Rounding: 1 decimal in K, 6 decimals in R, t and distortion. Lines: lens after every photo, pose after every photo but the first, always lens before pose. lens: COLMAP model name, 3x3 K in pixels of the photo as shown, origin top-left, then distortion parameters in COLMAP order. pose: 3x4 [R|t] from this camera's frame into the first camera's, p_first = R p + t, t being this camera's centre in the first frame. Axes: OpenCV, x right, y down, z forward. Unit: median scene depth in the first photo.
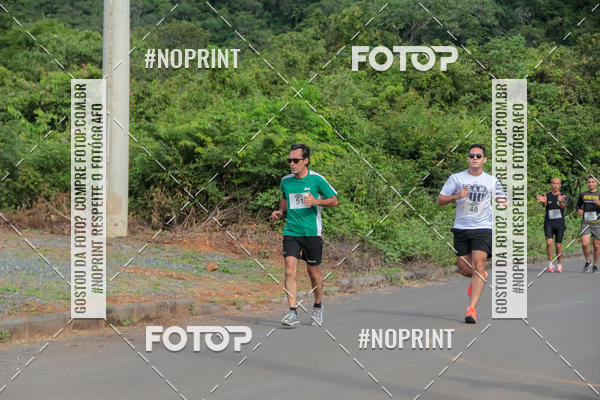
lens RADIAL K [[1910.7, 0, 284.6], [0, 1910.7, 200.6], [0, 0, 1]] dist [0.704209, 1.614332]
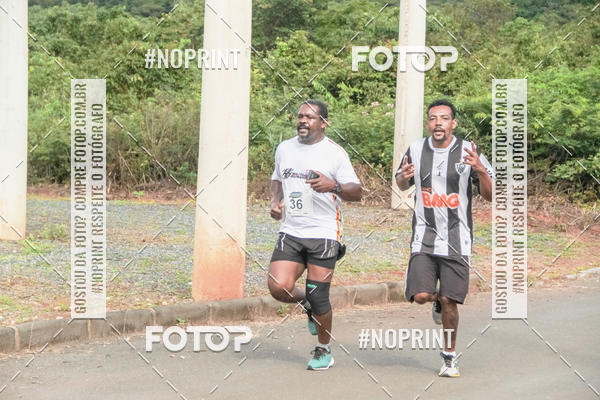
lens RADIAL K [[2086.4, 0, 300.5], [0, 2086.4, 183.3], [0, 0, 1]] dist [1.044172, -1.319695]
pose [[0.992382, 0.003650, -0.123148, -0.011084], [-0.003031, 0.999982, 0.005214, 0.000206], [0.123165, -0.004801, 0.992375, -0.100639]]
